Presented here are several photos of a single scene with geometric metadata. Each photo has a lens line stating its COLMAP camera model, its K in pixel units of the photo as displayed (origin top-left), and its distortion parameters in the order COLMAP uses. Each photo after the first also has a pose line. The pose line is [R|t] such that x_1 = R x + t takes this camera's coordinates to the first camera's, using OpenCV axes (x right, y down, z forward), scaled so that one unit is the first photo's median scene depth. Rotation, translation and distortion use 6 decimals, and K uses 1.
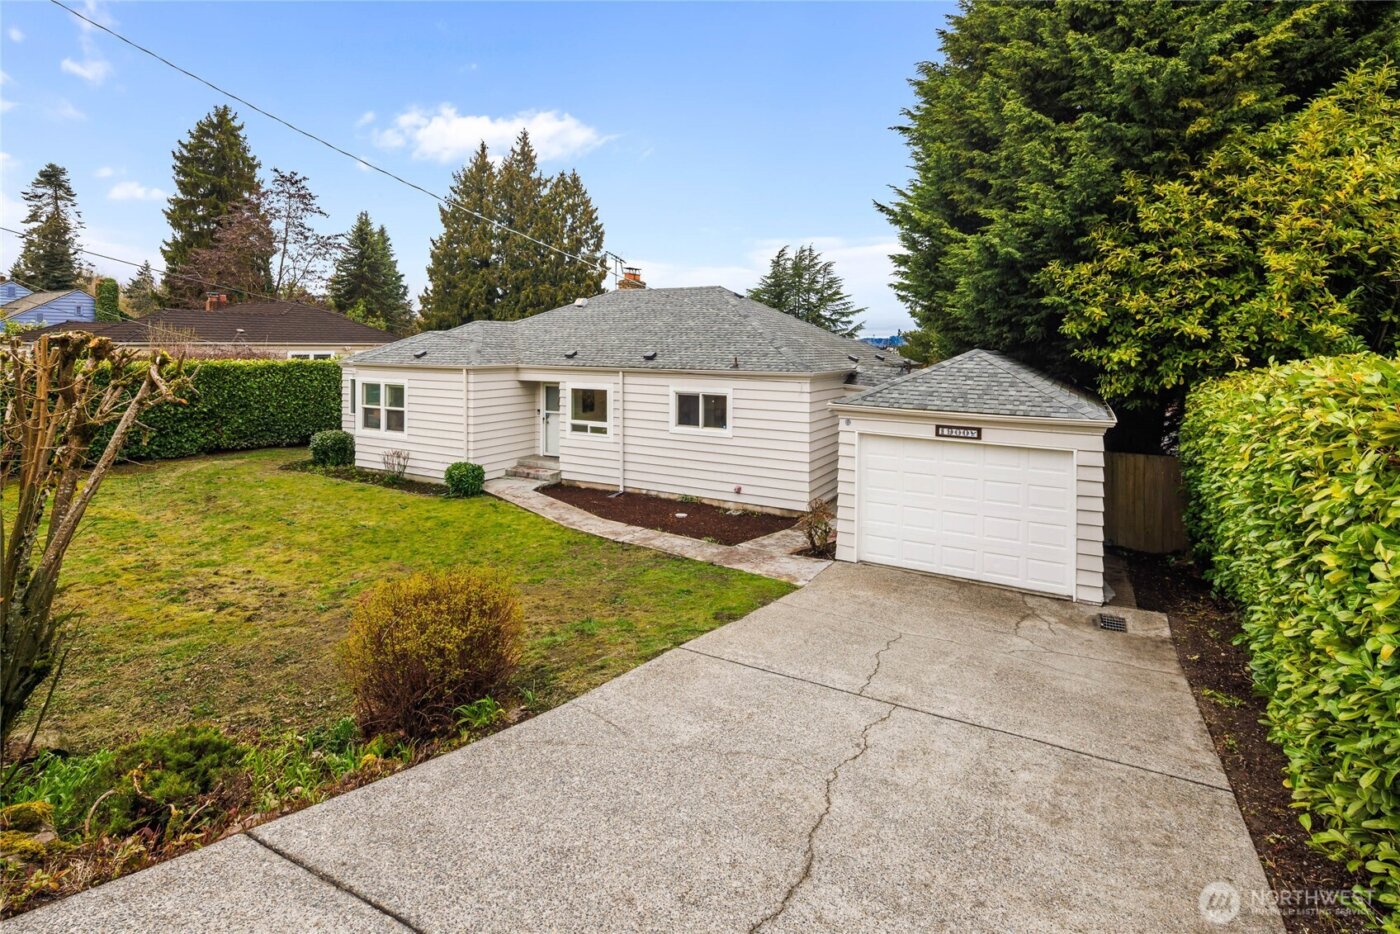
lens RADIAL K [[681.9, 0, 722.3], [0, 681.9, 451.7], [0, 0, 1]] dist [0.003202, -0.002605]
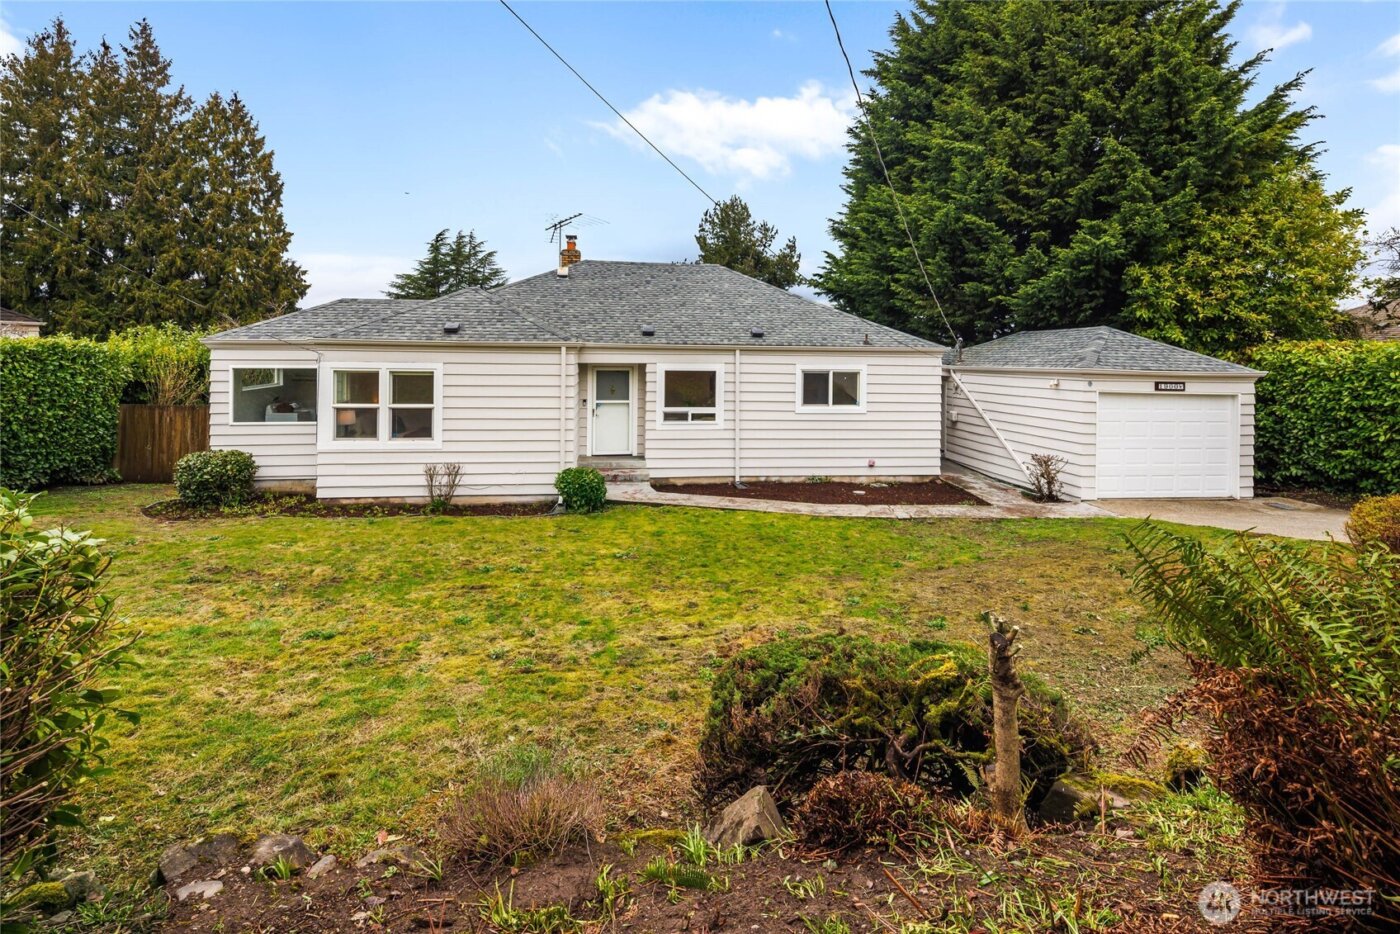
lens RADIAL K [[681.9, 0, 698.0], [0, 681.9, 459.4], [0, 0, 1]] dist [0.003202, -0.002605]
pose [[0.800956, -0.092073, 0.591602, -0.678786], [0.087215, 0.995508, 0.036856, -0.009412], [-0.592338, 0.022076, 0.805387, 0.277010]]
